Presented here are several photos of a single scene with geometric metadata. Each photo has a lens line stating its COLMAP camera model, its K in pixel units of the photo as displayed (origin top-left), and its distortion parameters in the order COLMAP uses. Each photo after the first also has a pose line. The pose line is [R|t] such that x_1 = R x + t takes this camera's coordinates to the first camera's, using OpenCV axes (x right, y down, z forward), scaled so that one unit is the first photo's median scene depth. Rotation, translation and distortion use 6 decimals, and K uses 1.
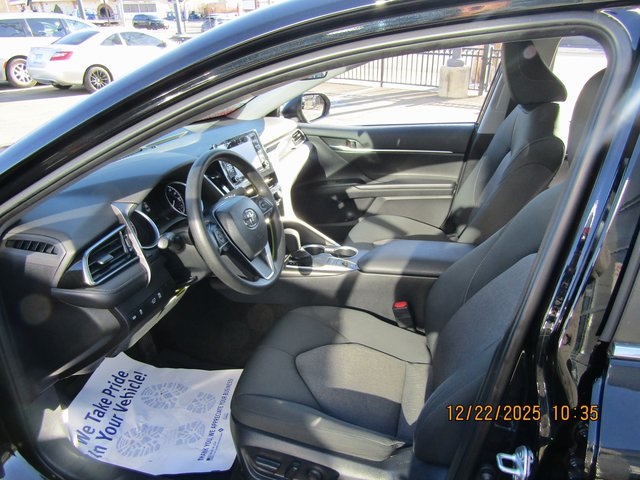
lens RADIAL K [[452.8, 0, 320.0], [0, 452.8, 240.0], [0, 0, 1]] dist [-0.012397, -0.000233]
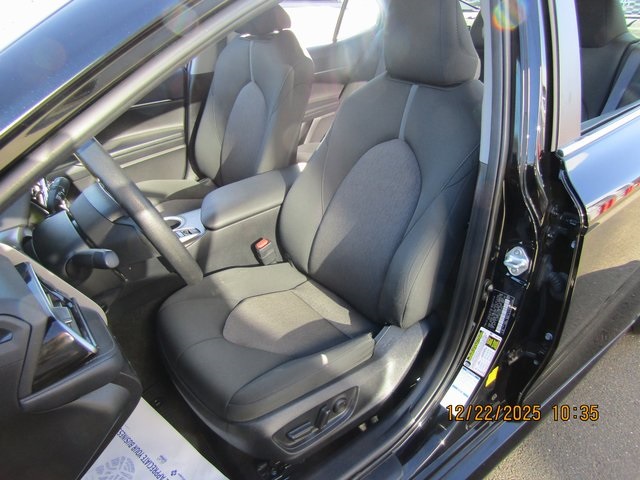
lens RADIAL K [[452.8, 0, 320.0], [0, 452.8, 240.0], [0, 0, 1]] dist [-0.012397, -0.000233]
pose [[0.591200, -0.388977, 0.706526, -0.443775], [0.328321, 0.916214, 0.229691, -0.053718], [-0.736673, 0.096174, 0.669375, 0.219692]]
